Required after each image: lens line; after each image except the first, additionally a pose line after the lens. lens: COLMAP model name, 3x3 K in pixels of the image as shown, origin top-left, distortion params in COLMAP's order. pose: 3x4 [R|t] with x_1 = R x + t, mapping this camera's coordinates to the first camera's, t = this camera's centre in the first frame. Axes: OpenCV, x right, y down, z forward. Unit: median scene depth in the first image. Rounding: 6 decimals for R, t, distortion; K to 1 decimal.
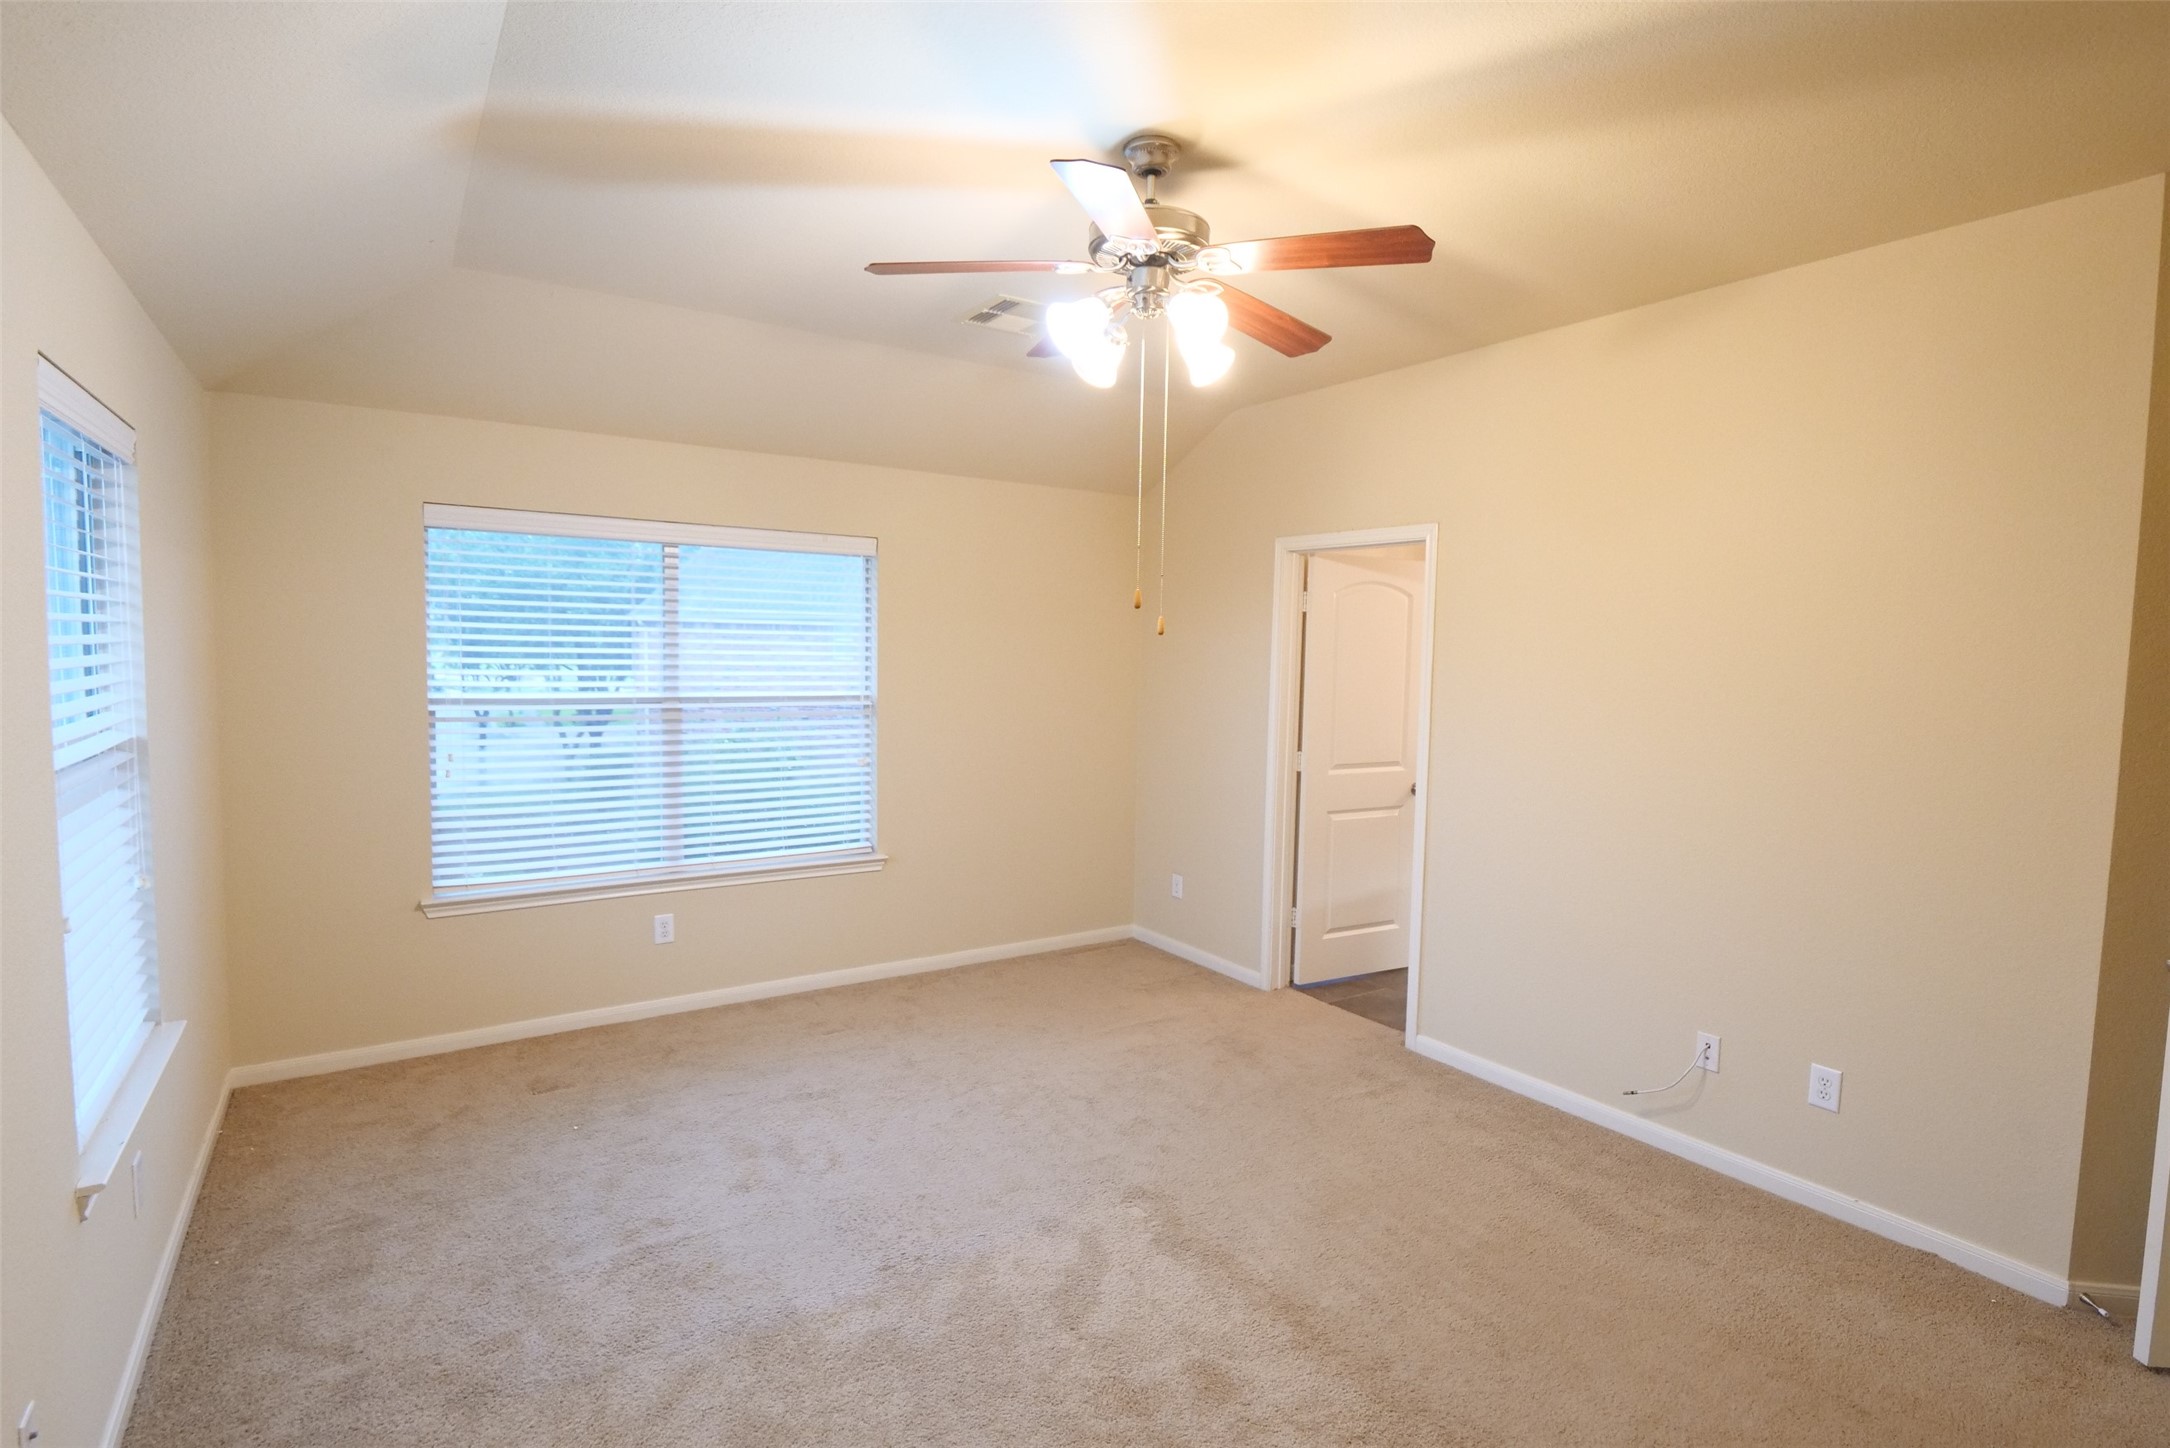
lens RADIAL K [[1058.9, 0, 1079.9], [0, 1058.9, 723.7], [0, 0, 1]] dist [-0.010767, -0.002155]
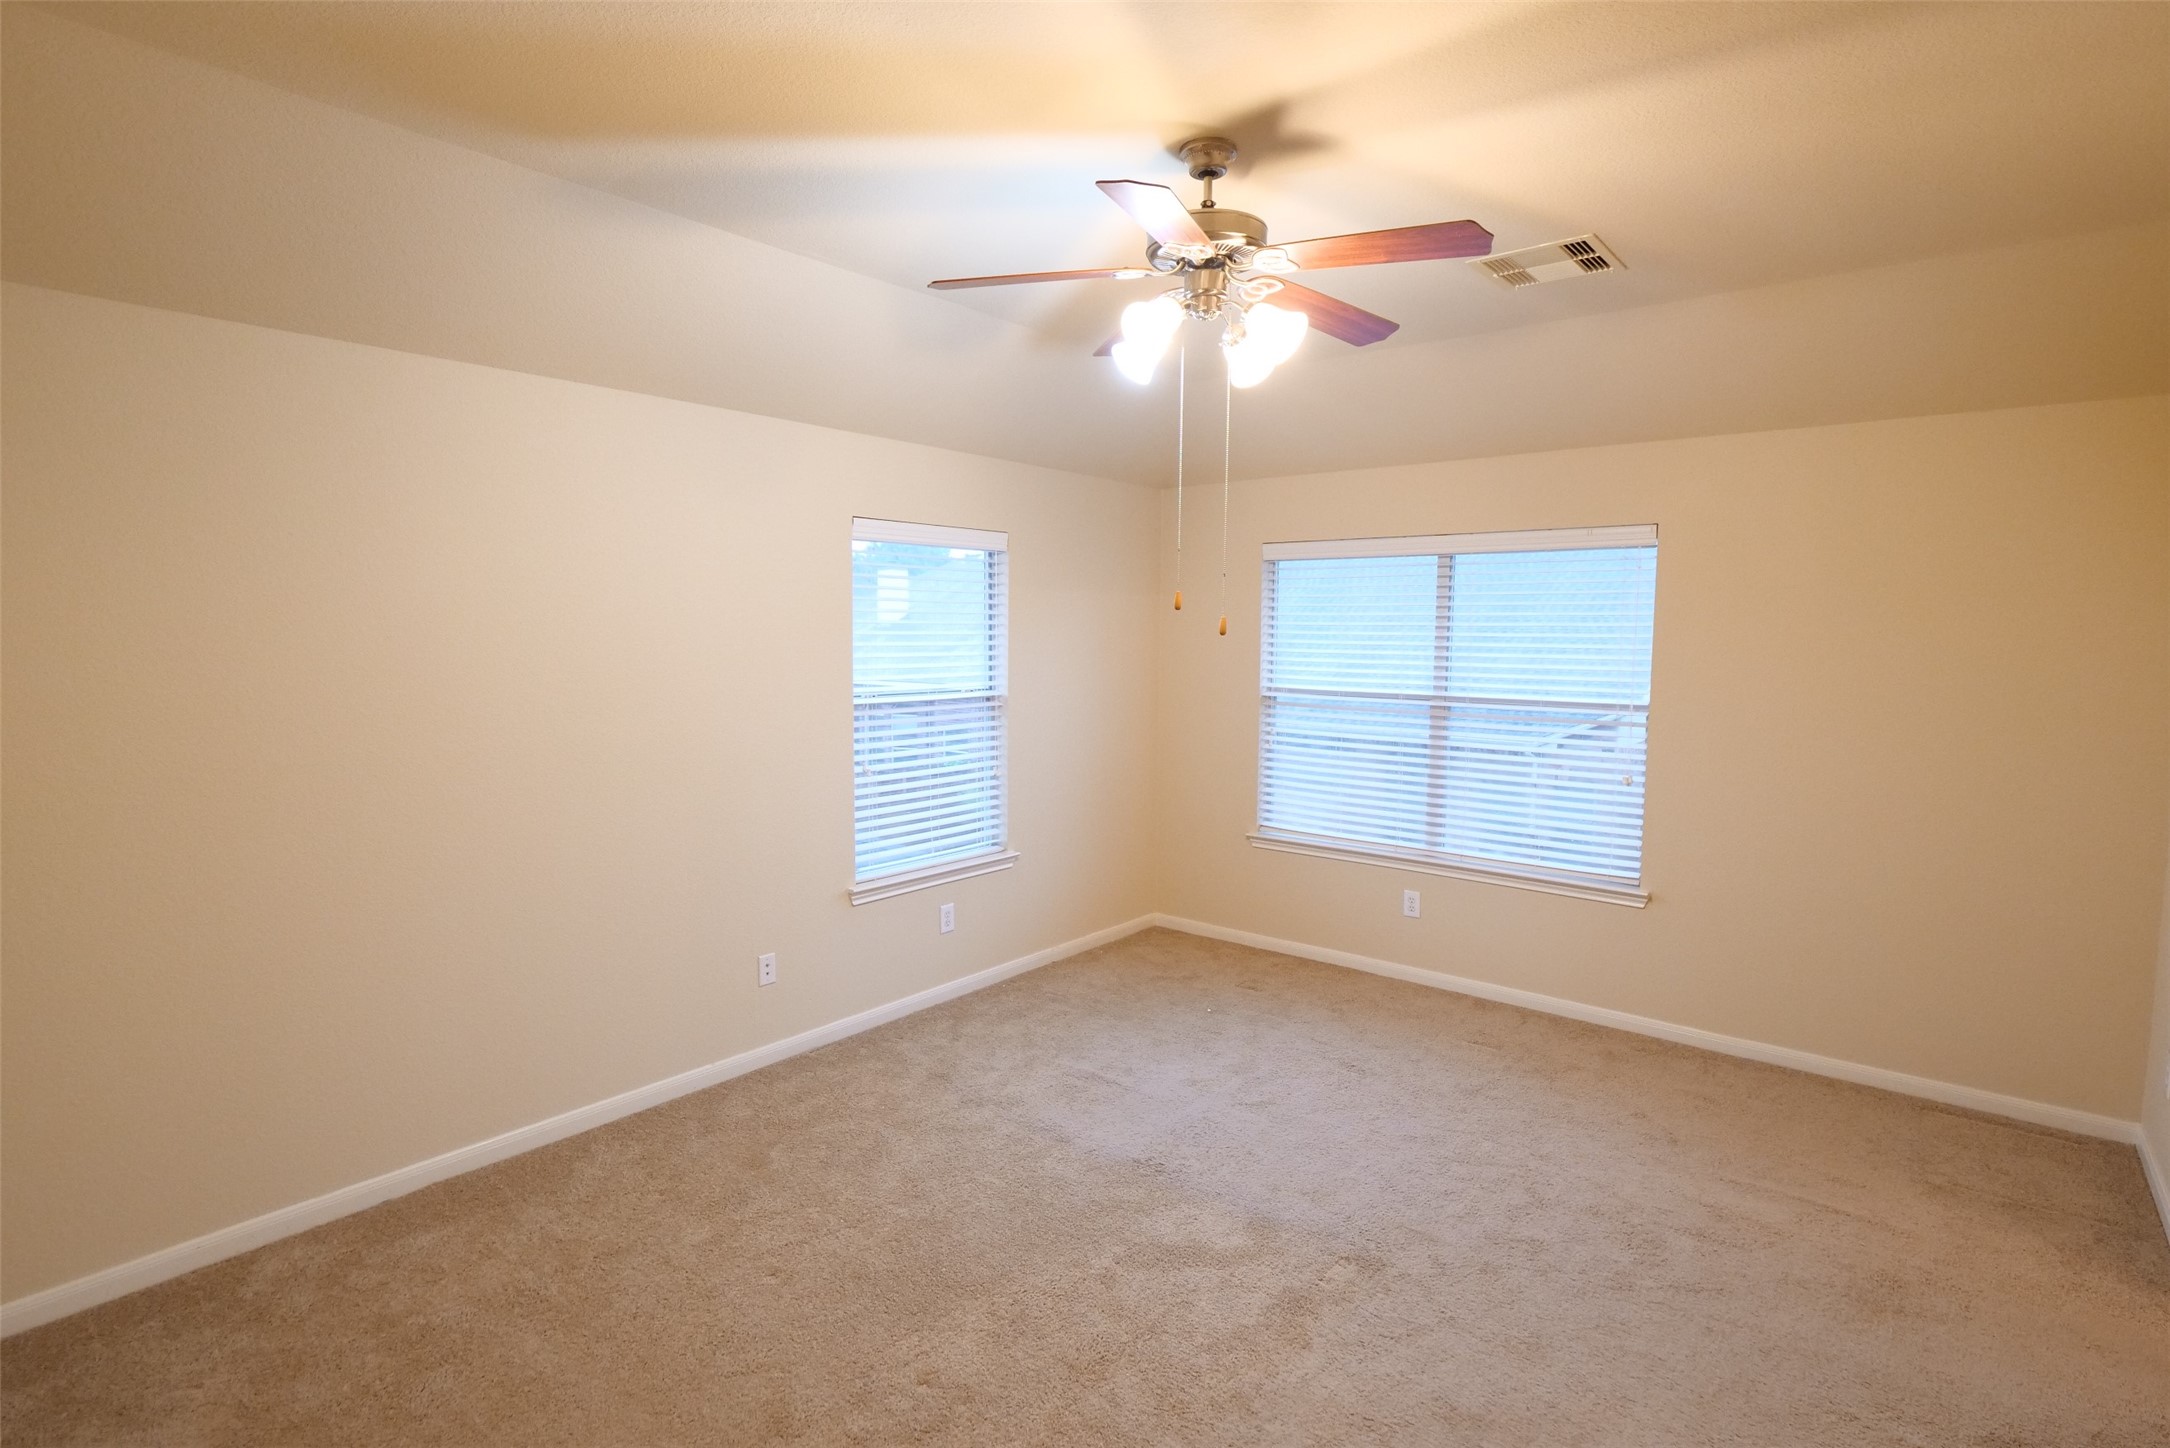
lens RADIAL K [[1058.9, 0, 1079.9], [0, 1058.9, 723.7], [0, 0, 1]] dist [-0.010767, -0.002155]
pose [[0.286232, 0.069254, -0.955654, 0.625225], [-0.074895, 0.995950, 0.049742, -0.026132], [0.955229, 0.057336, 0.290260, 0.379174]]
